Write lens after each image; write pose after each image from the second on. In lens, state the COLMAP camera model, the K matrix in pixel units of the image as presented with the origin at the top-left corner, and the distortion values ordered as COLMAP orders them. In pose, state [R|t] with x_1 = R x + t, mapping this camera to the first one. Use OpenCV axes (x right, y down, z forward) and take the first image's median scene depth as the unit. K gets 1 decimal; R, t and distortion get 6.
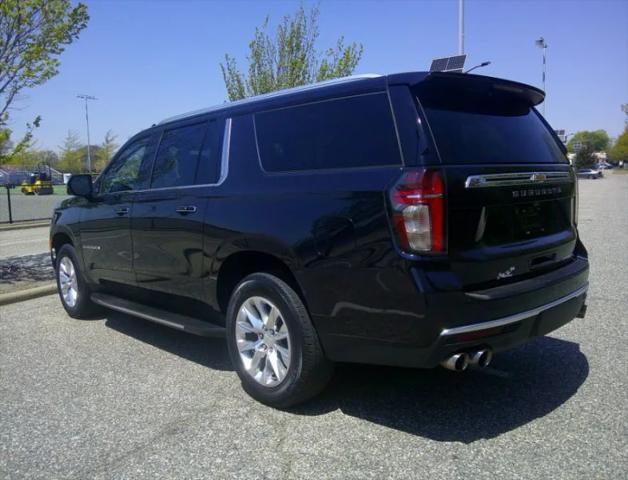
lens RADIAL K [[538.8, 0, 316.8], [0, 538.8, 244.5], [0, 0, 1]] dist [0.026182, -0.065793]
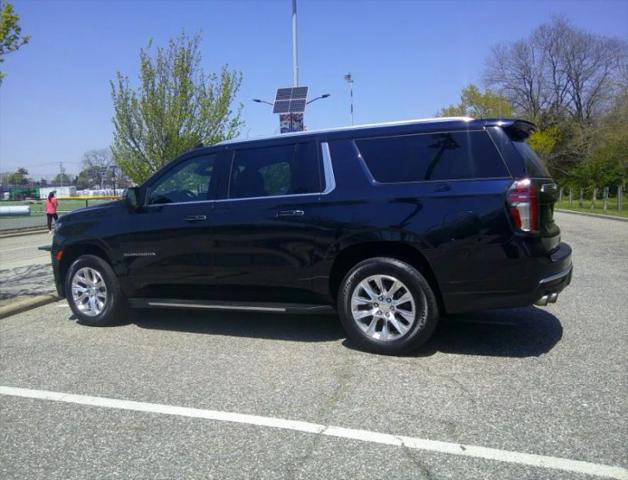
lens RADIAL K [[538.8, 0, 325.2], [0, 538.8, 242.8], [0, 0, 1]] dist [0.026182, -0.065793]
pose [[0.935026, -0.031157, 0.353209, -0.669540], [0.046041, 0.998367, -0.033816, 0.052668], [-0.351578, 0.047881, 0.934933, -0.205789]]
